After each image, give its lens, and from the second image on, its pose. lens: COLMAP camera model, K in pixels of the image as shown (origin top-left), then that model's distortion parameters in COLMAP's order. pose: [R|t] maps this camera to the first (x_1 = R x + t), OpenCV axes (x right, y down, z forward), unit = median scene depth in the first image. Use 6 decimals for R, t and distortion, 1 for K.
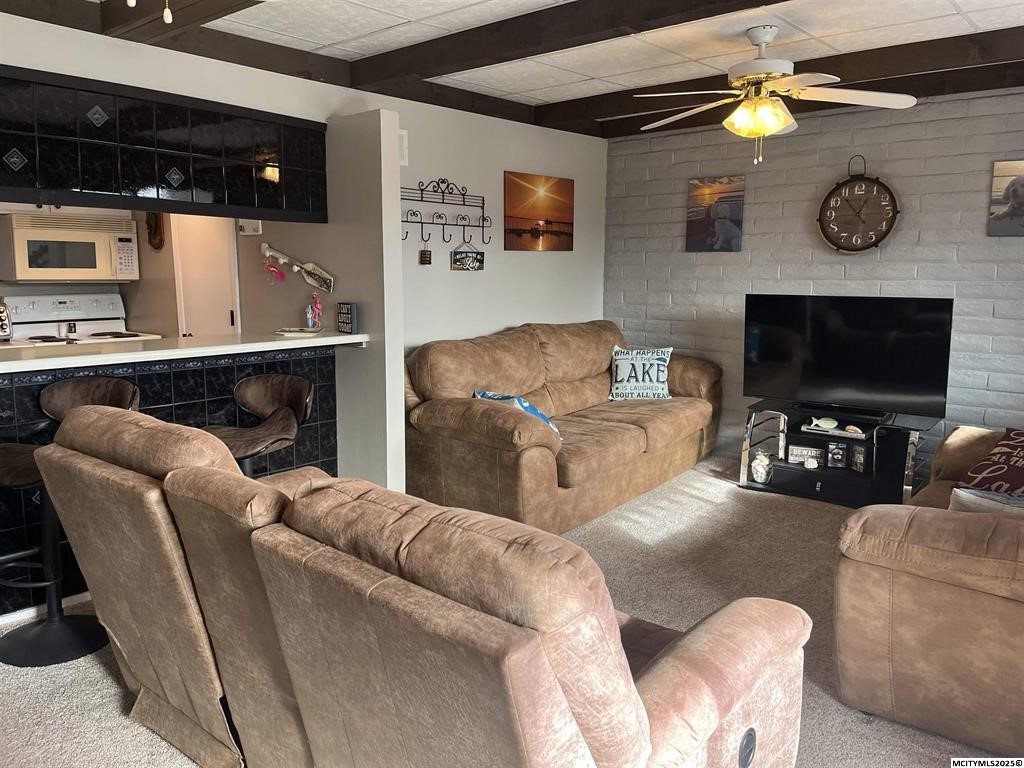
lens RADIAL K [[784.9, 0, 514.9], [0, 784.9, 375.3], [0, 0, 1]] dist [0.085716, -0.103680]
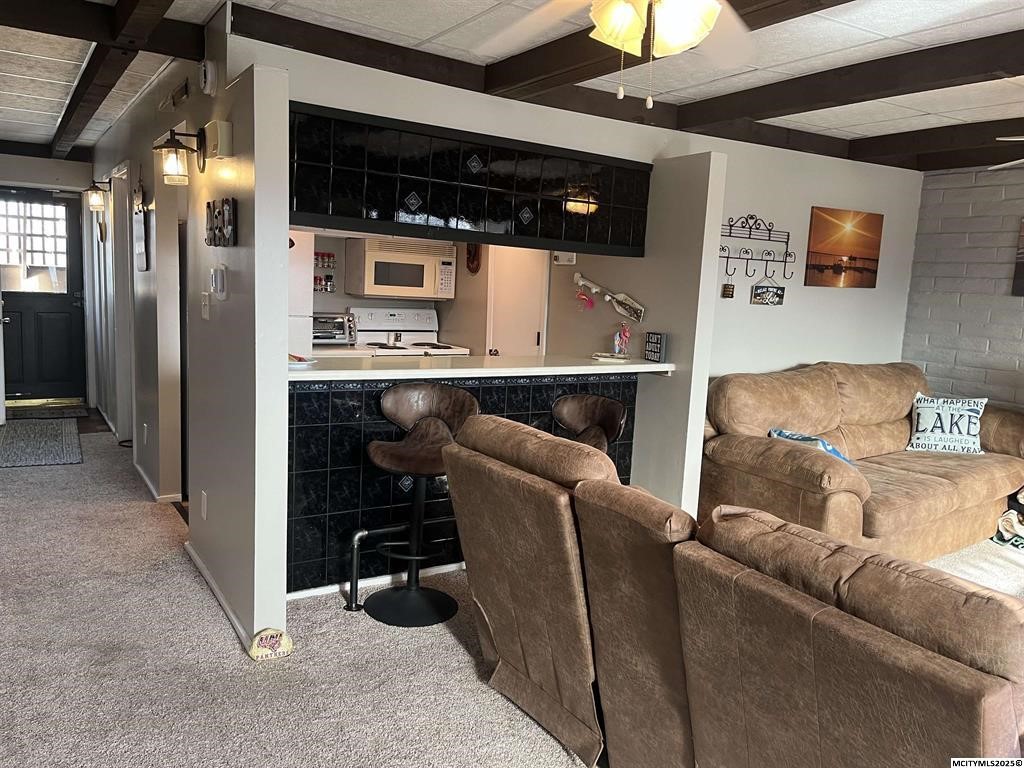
lens RADIAL K [[783.1, 0, 512.0], [0, 783.1, 384.0], [0, 0, 1]] dist [0.077378, -0.102996]
pose [[0.954138, 0.080965, -0.288210, -0.084936], [-0.085144, 0.996367, -0.001972, -0.004847], [0.287004, 0.026421, 0.957565, -0.059673]]
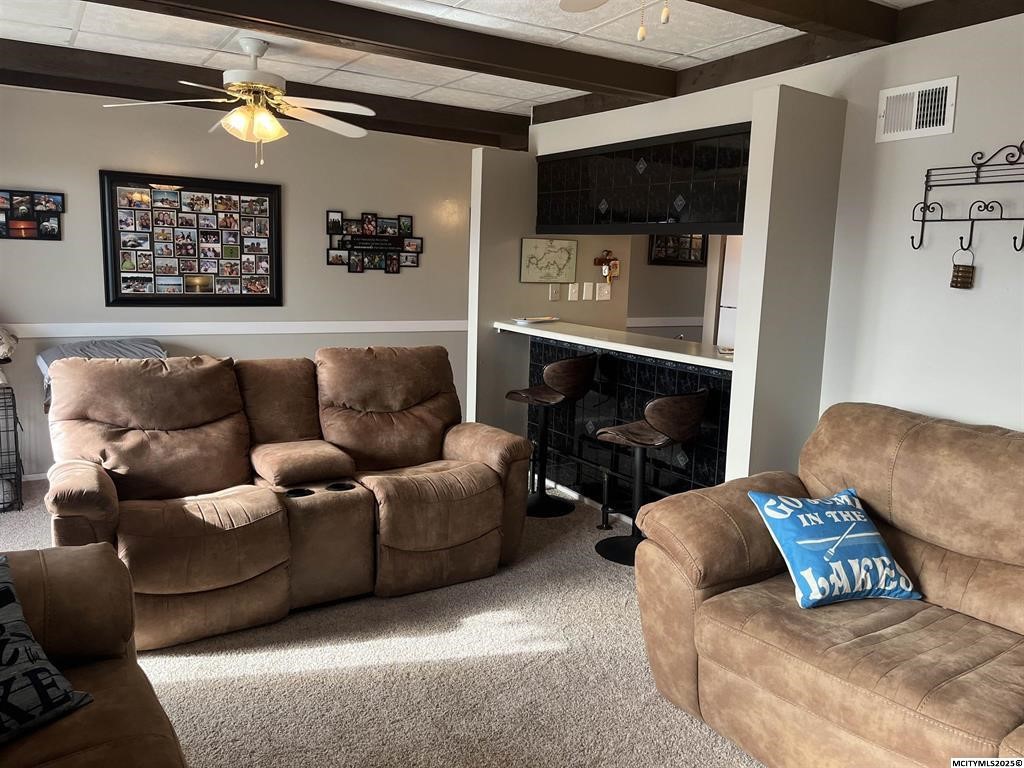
lens RADIAL K [[783.1, 0, 512.0], [0, 783.1, 384.0], [0, 0, 1]] dist [0.077378, -0.102996]
pose [[-0.313964, 0.144733, -0.938338, 0.643188], [-0.144303, 0.969556, 0.197831, -0.156018], [0.938404, 0.197517, -0.283521, 0.957751]]
